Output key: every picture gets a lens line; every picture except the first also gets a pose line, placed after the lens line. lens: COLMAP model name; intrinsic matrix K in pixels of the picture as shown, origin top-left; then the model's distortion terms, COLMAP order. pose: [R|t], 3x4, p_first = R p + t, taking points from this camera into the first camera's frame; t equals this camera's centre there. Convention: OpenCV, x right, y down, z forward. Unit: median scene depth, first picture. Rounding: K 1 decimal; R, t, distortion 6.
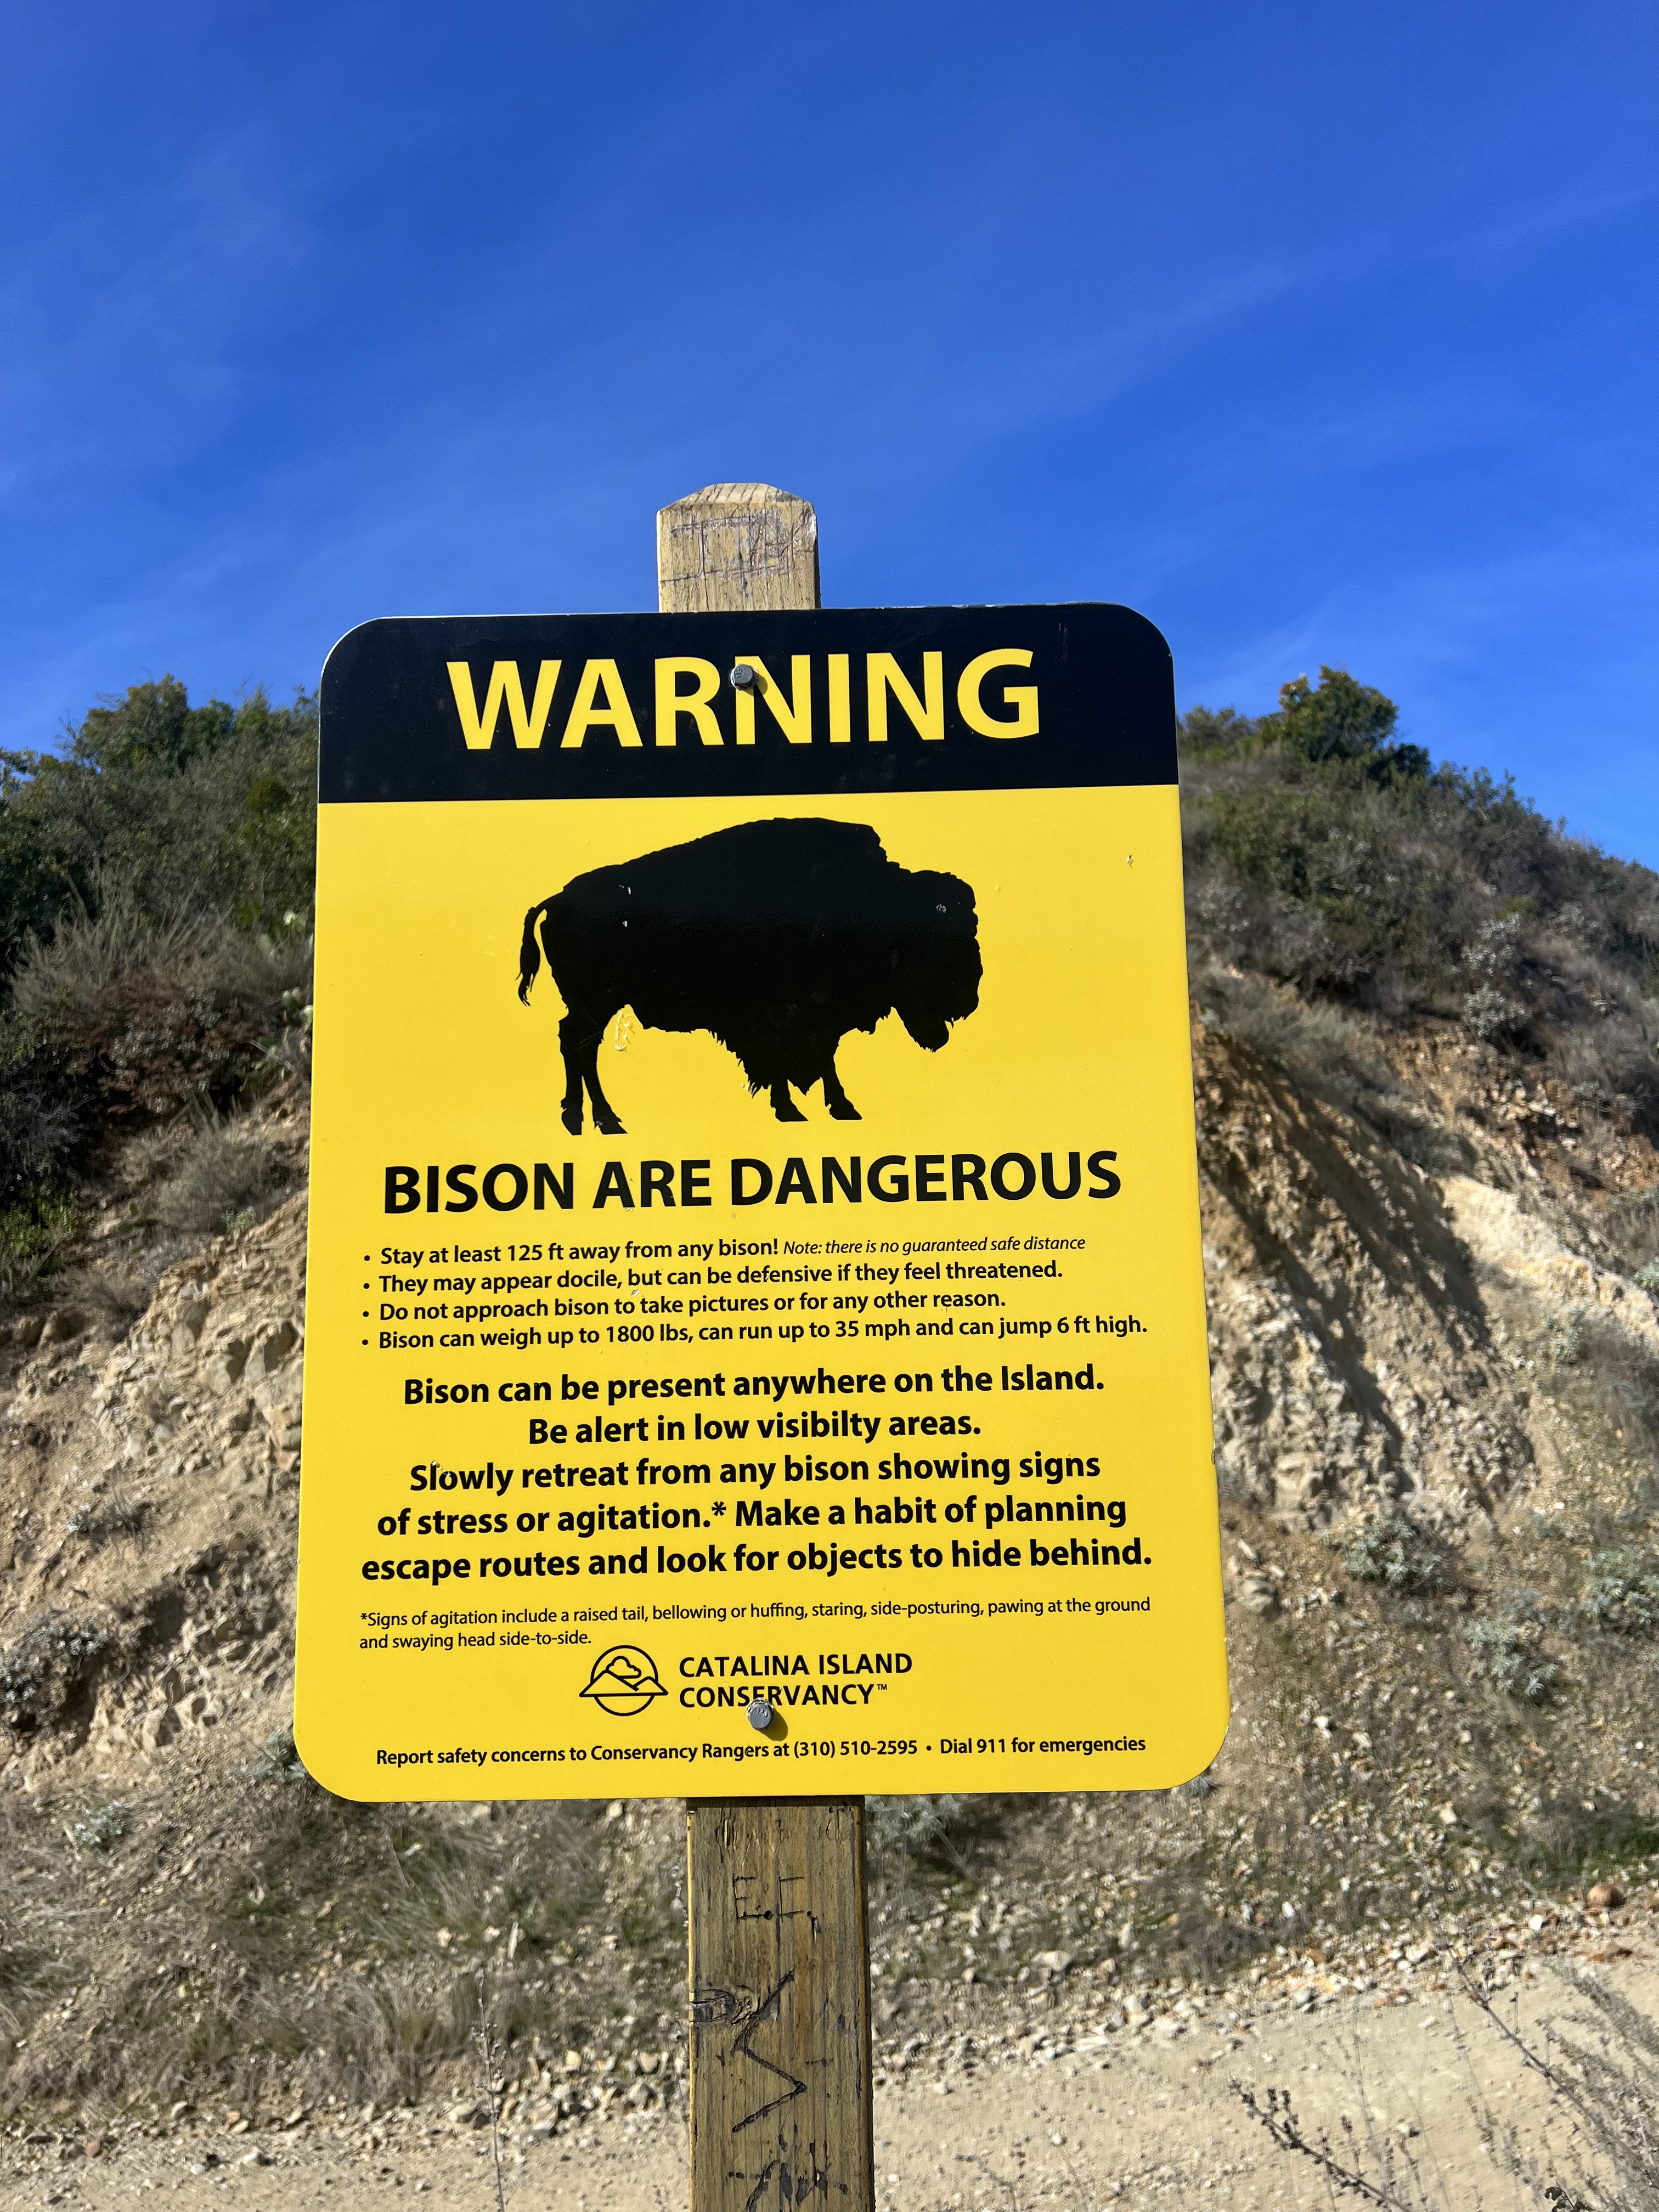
lens RADIAL K [[1572.3, 0, 829.5], [0, 1572.3, 1106.0], [0, 0, 1]] dist [0.006770, -0.055673]
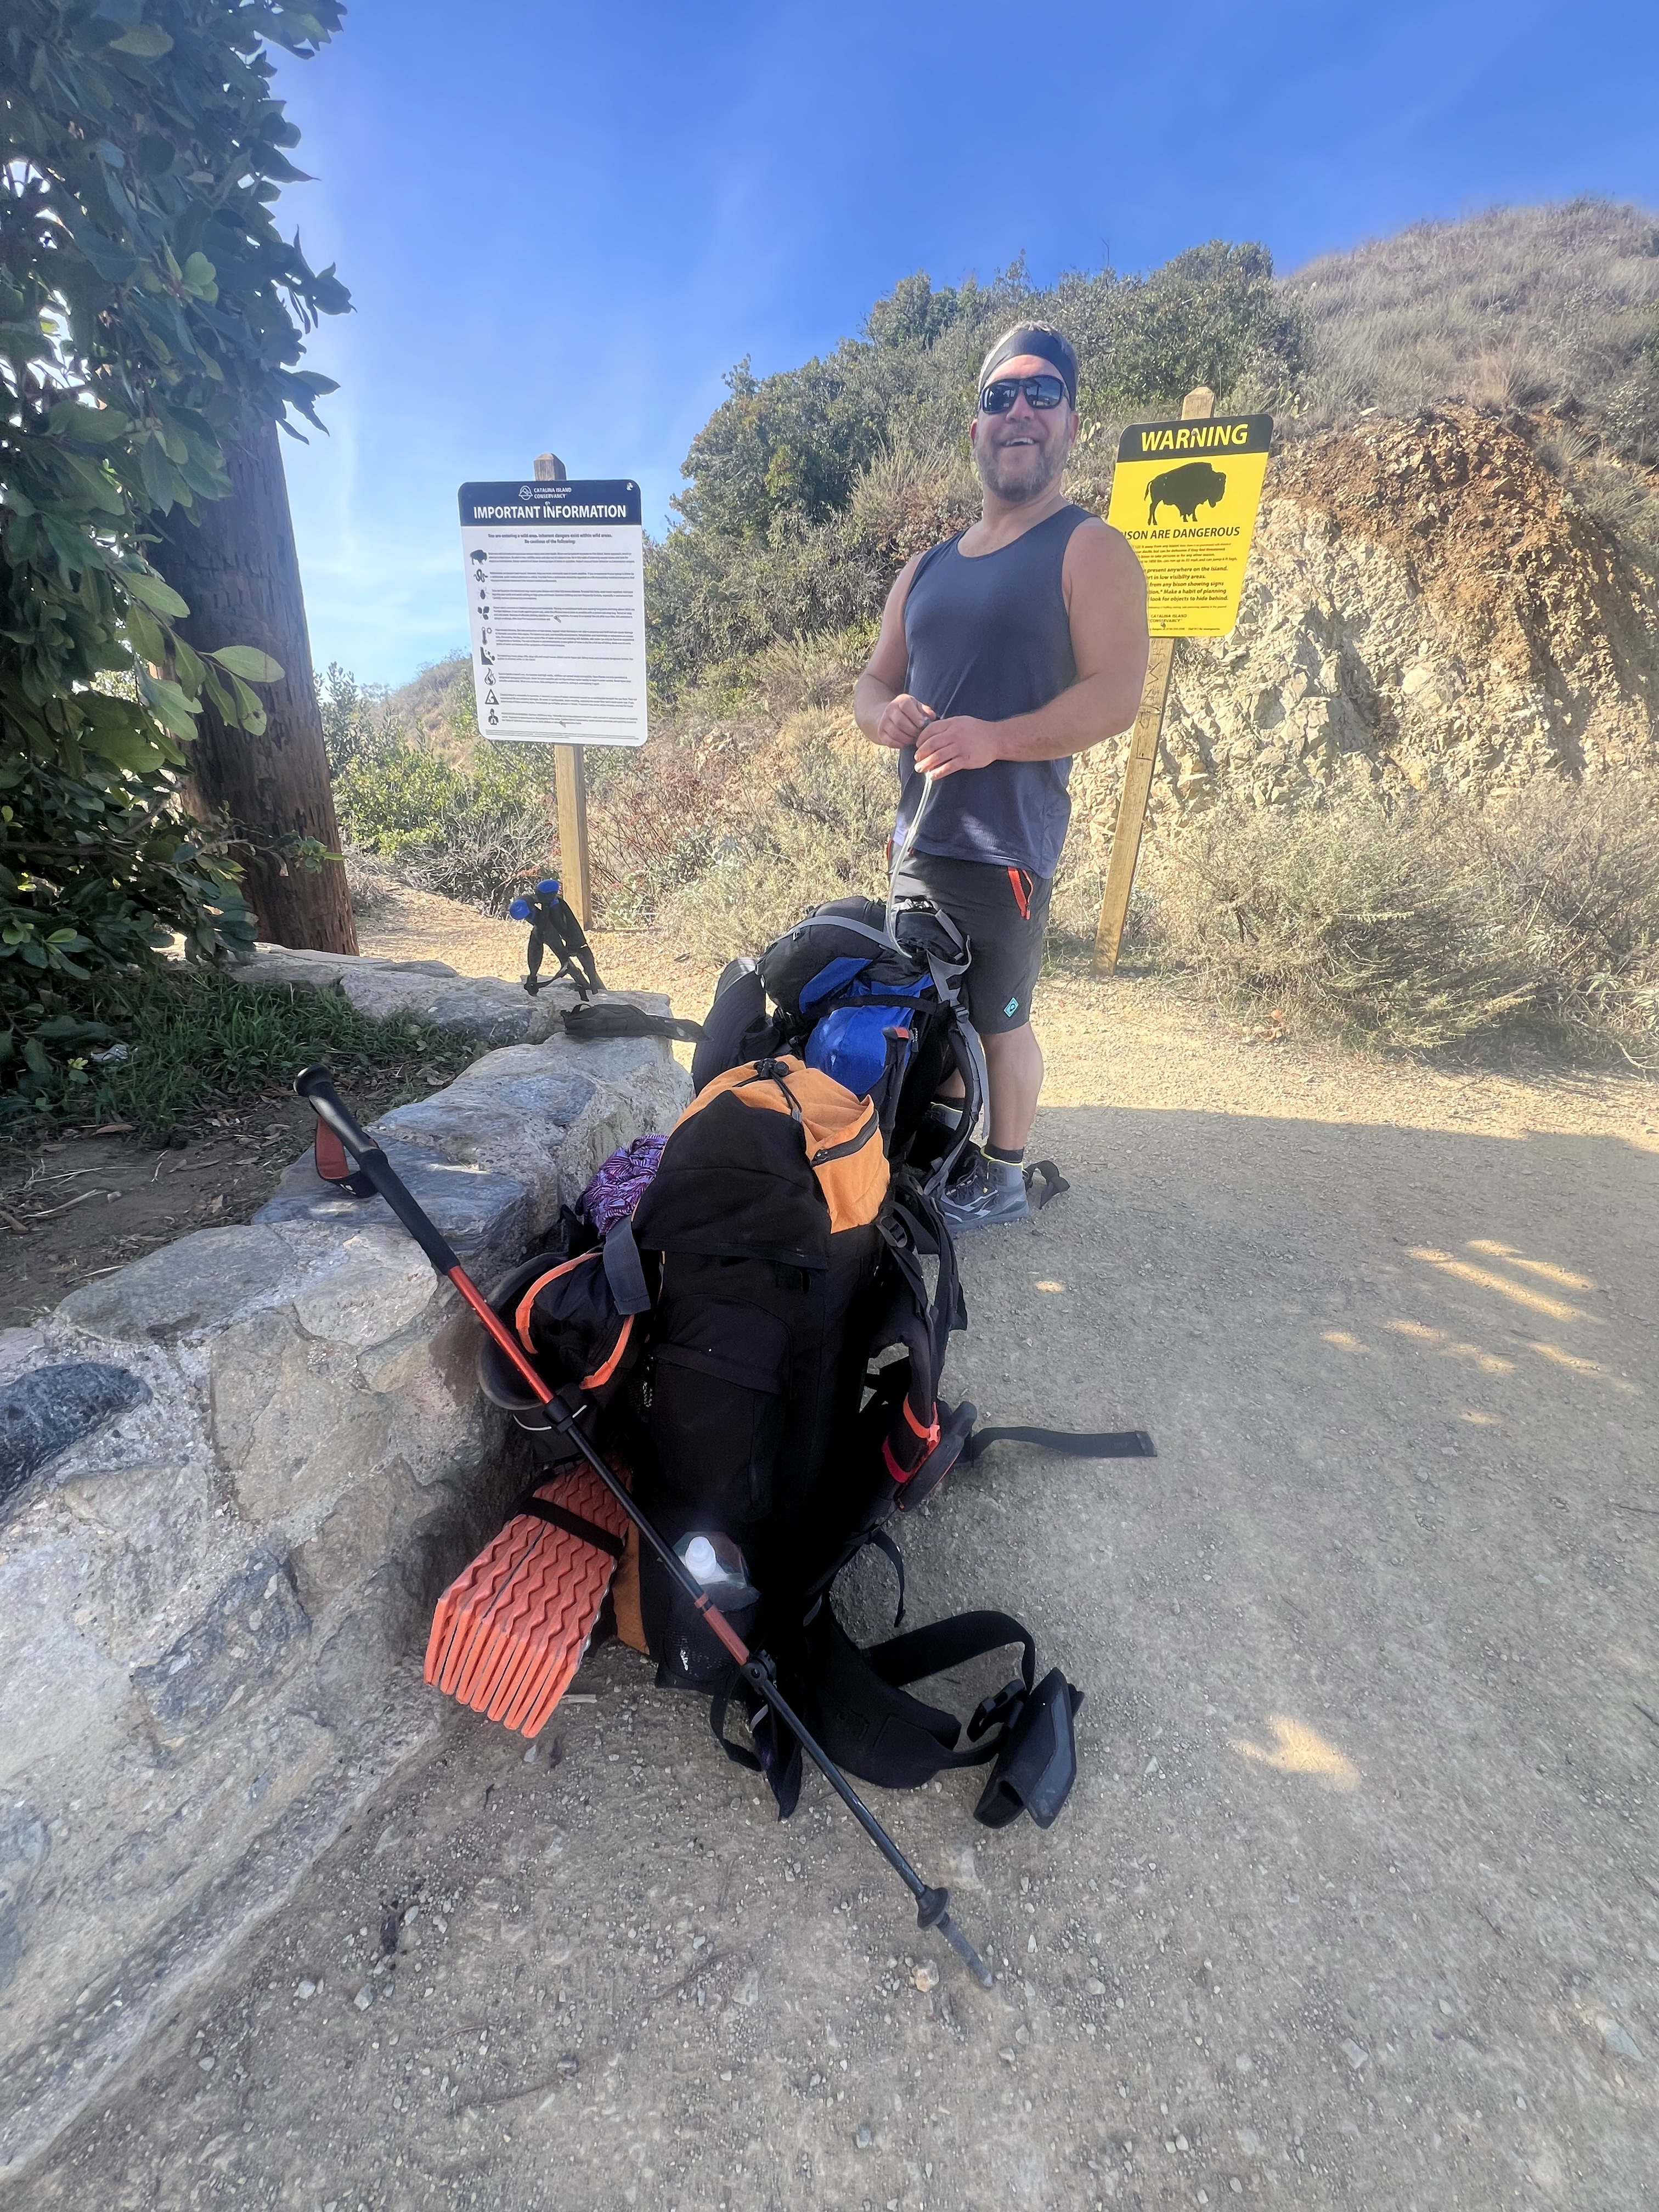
lens RADIAL K [[880.9, 0, 818.0], [0, 880.9, 1104.9], [0, 0, 1]] dist [-0.004546, -0.000396]
pose [[0.899583, 0.224434, -0.374674, 0.042435], [-0.002104, 0.860085, 0.510147, 0.019448], [0.436745, -0.458131, 0.774189, -0.295753]]
